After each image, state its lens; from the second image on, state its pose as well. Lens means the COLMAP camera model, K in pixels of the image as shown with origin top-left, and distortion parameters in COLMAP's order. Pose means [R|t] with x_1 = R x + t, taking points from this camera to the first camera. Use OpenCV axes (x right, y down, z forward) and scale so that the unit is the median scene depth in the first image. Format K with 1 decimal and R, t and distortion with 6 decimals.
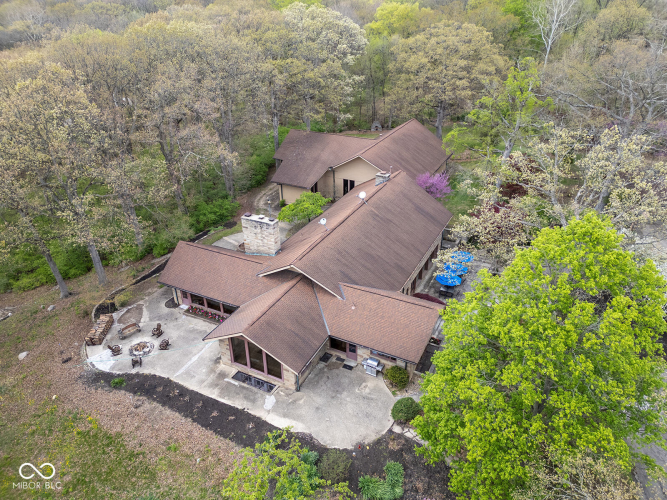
lens RADIAL K [[469.7, 0, 334.6], [0, 469.7, 244.9], [0, 0, 1]] dist [0.093884, -0.086303]
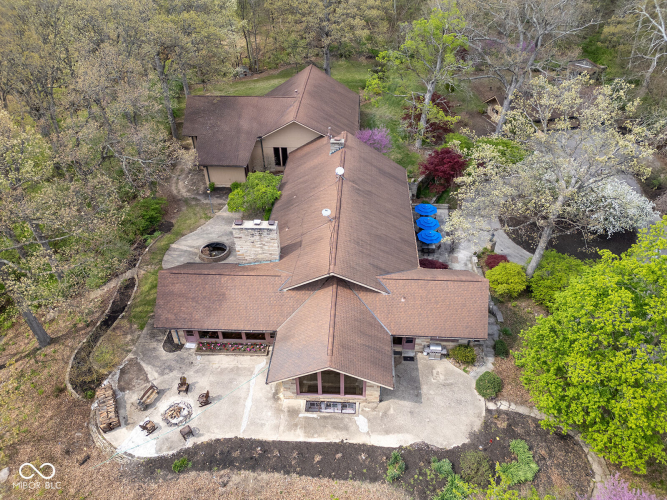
lens RADIAL K [[469.7, 0, 334.6], [0, 469.7, 244.9], [0, 0, 1]] dist [0.093884, -0.086303]
pose [[0.915682, -0.241171, 0.321502, -0.371182], [0.191236, 0.965039, 0.179247, -0.174836], [-0.353491, -0.102650, 0.929789, 0.163128]]
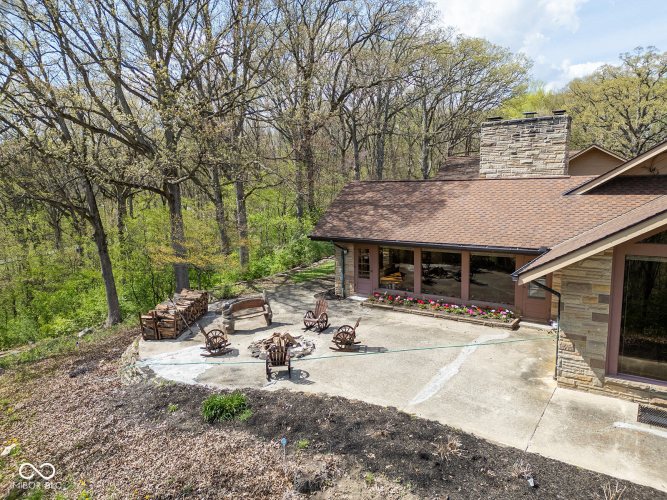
lens RADIAL K [[469.7, 0, 334.6], [0, 469.7, 244.9], [0, 0, 1]] dist [0.093884, -0.086303]
pose [[0.992265, 0.011812, -0.123575, -0.341746], [-0.054895, 0.934595, -0.351452, 0.283708], [0.111341, 0.355517, 0.928015, 0.684873]]
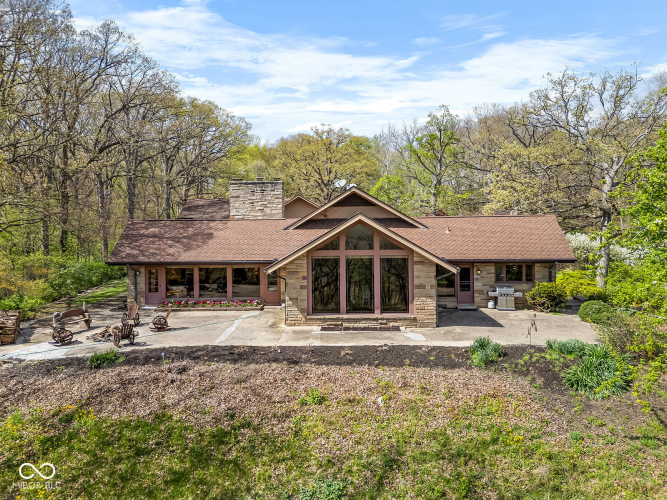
lens RADIAL K [[469.7, 0, 334.6], [0, 469.7, 244.9], [0, 0, 1]] dist [0.093884, -0.086303]
pose [[0.906465, -0.023145, 0.421646, -0.427158], [0.200845, 0.901958, -0.382272, 0.395958], [-0.371460, 0.431202, 0.822242, 0.470965]]
